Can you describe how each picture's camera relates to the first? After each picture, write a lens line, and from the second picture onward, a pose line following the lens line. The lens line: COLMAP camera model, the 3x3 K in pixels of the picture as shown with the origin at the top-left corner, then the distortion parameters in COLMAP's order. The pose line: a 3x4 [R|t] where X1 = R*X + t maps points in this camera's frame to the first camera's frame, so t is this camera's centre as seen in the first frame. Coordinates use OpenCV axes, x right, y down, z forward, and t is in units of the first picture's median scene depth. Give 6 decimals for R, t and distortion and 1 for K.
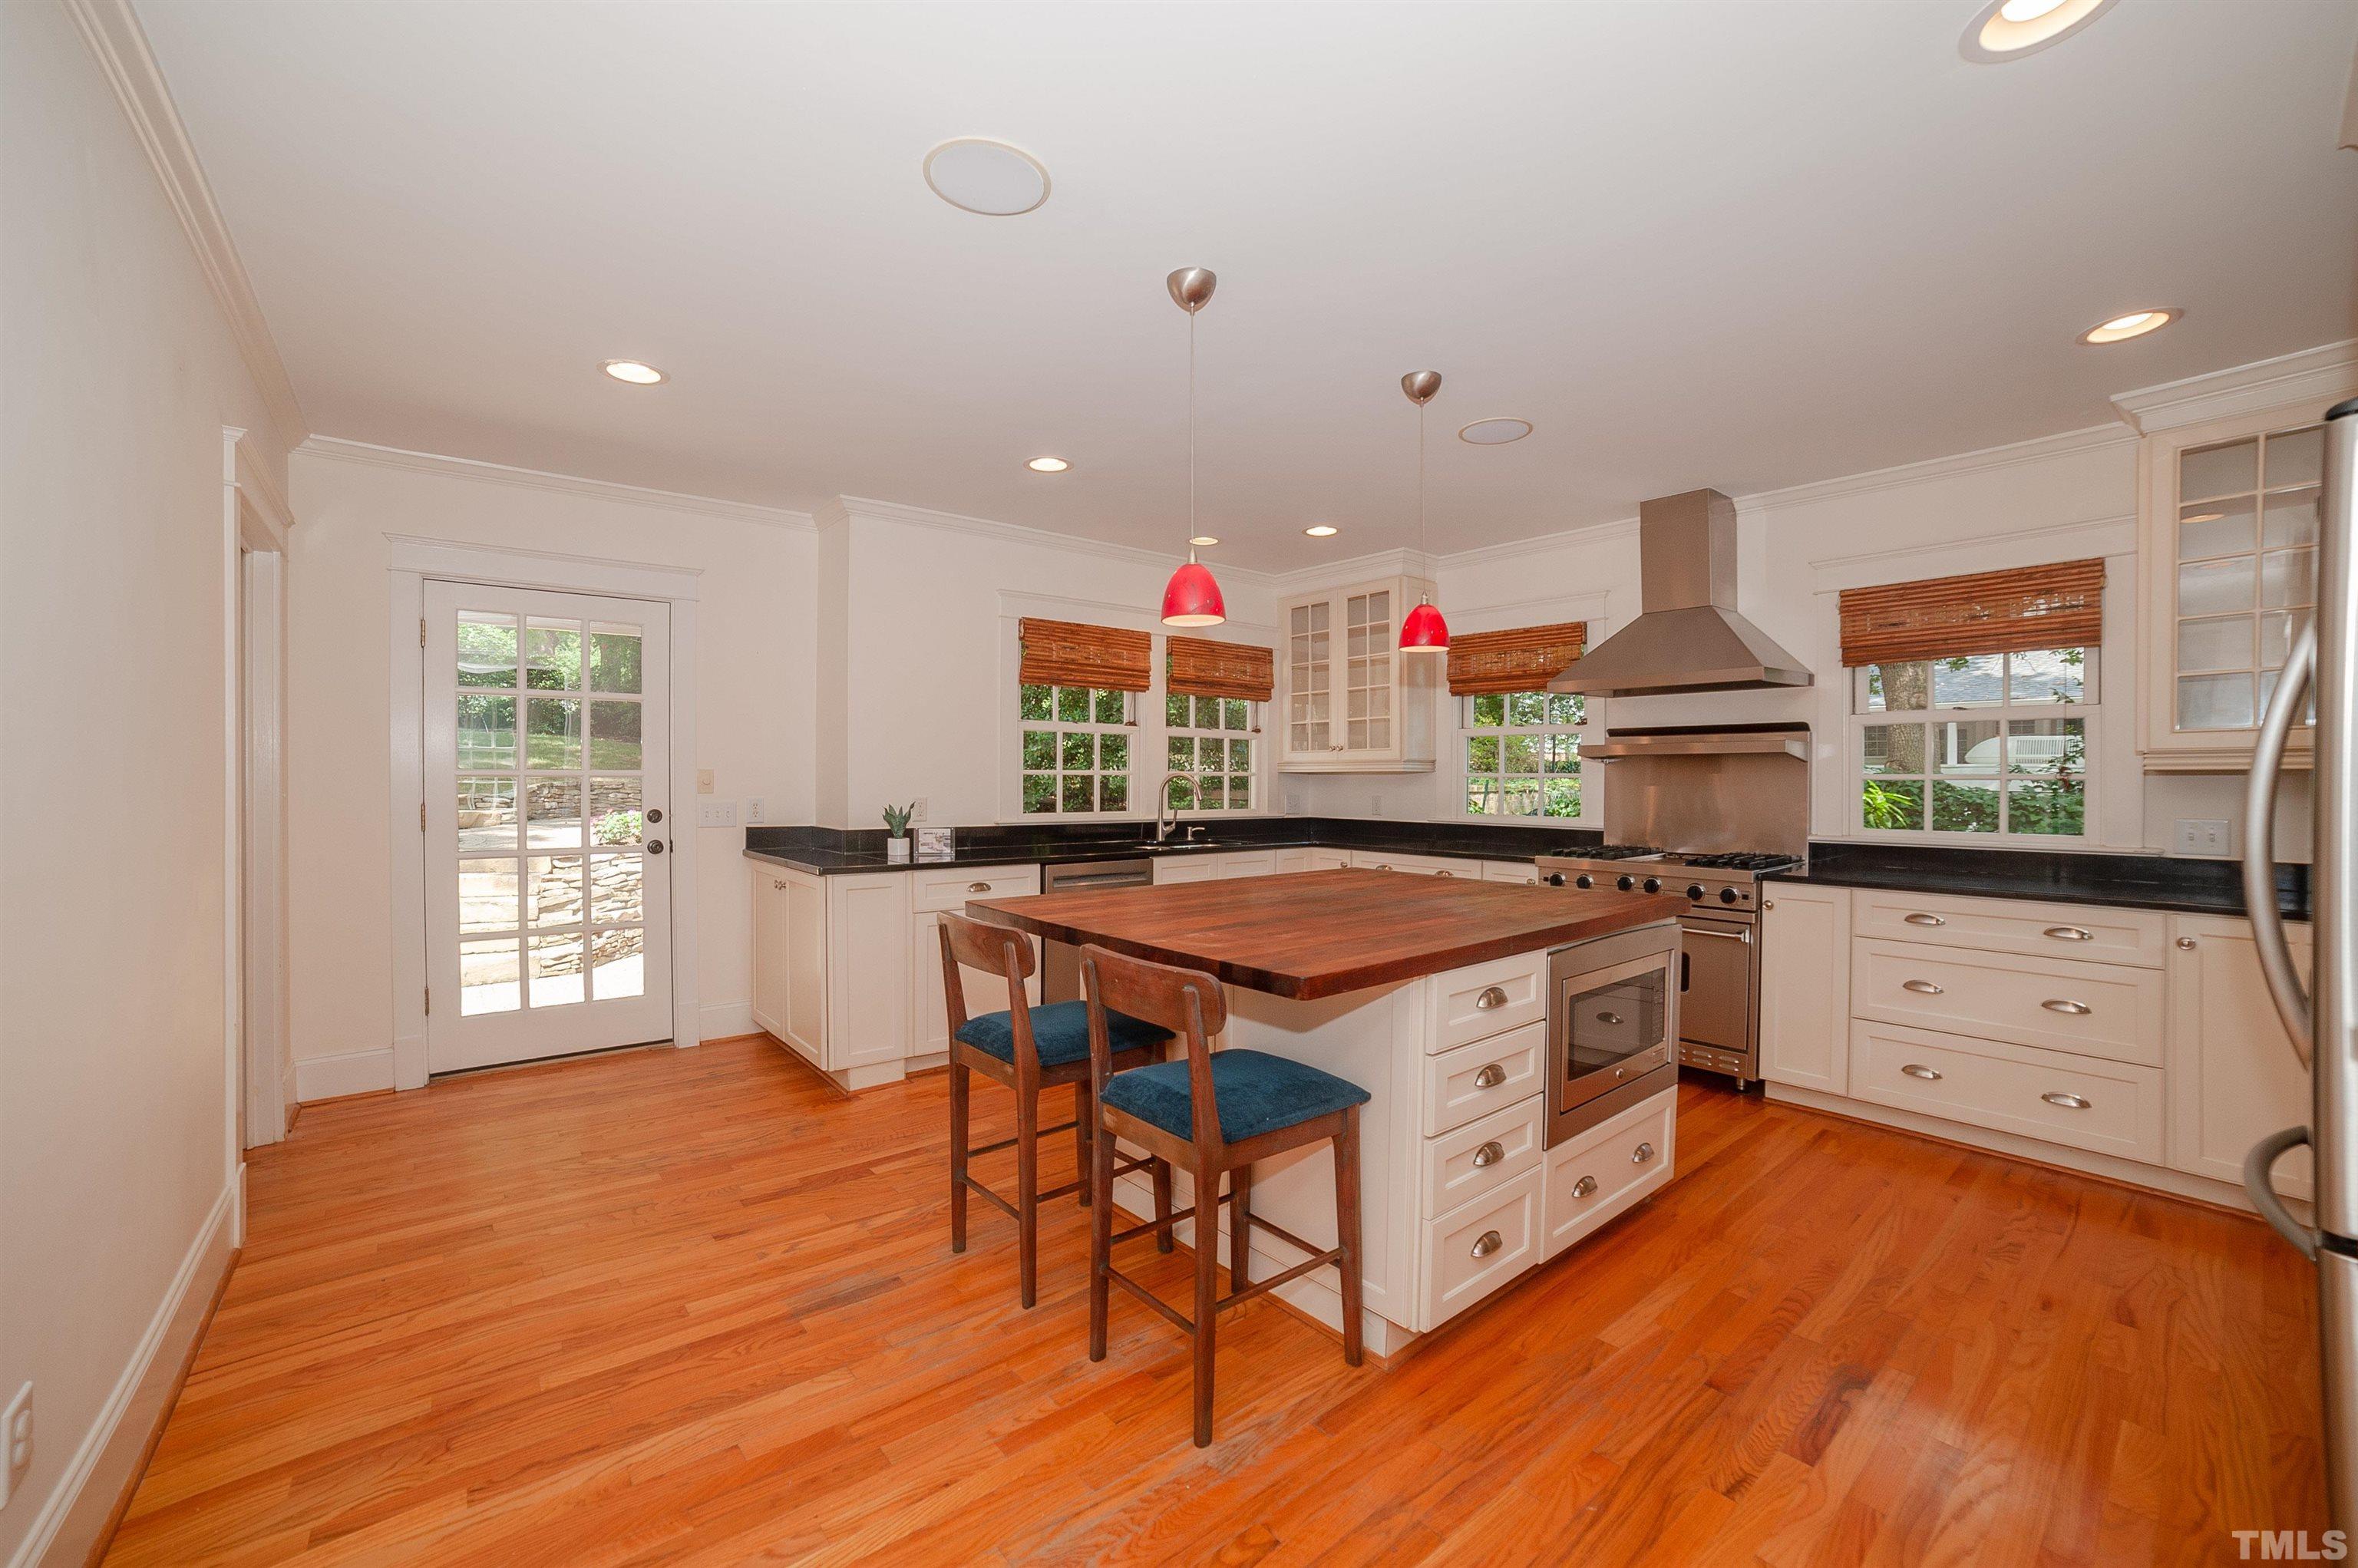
lens RADIAL K [[936.7, 0, 1184.1], [0, 936.7, 782.3], [0, 0, 1]] dist [-0.055160, 0.000123]
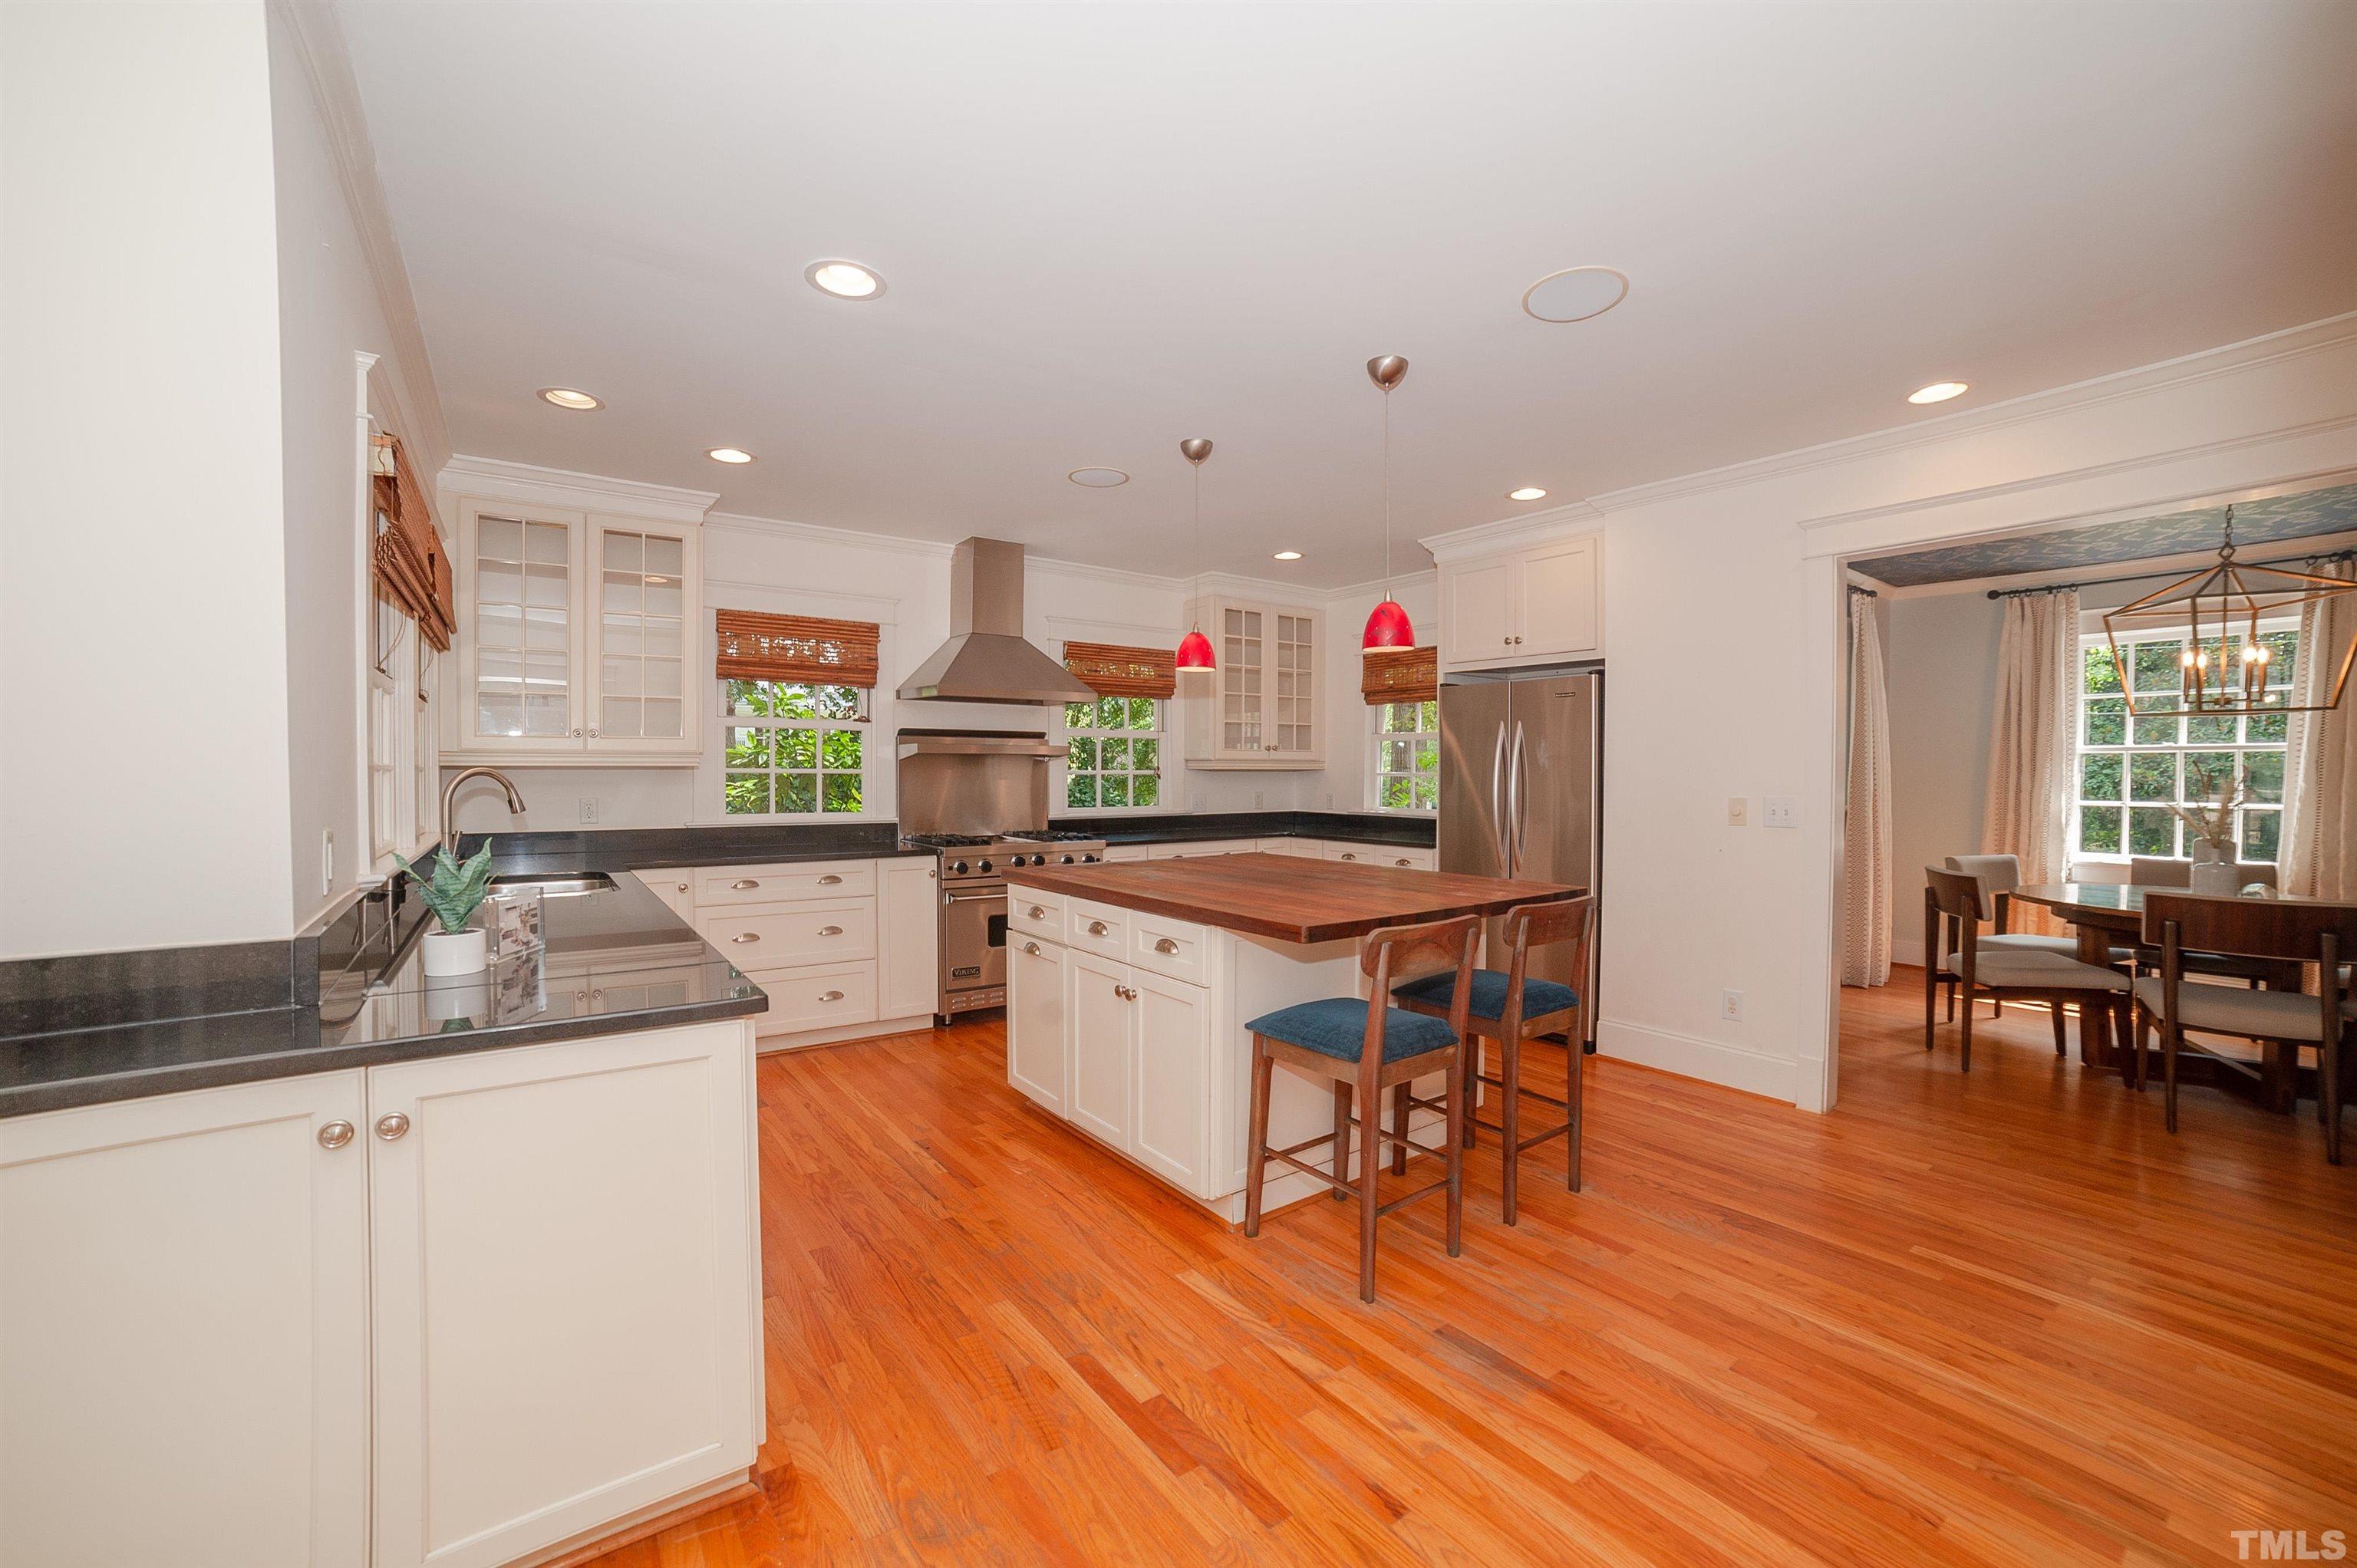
lens RADIAL K [[936.3, 0, 1183.6], [0, 936.3, 782.3], [0, 0, 1]] dist [-0.055160, 0.000123]
pose [[0.058250, -0.015704, 0.998178, -0.942098], [0.003624, 0.999873, 0.015519, -0.014013], [-0.998295, 0.002714, 0.058300, 0.920228]]
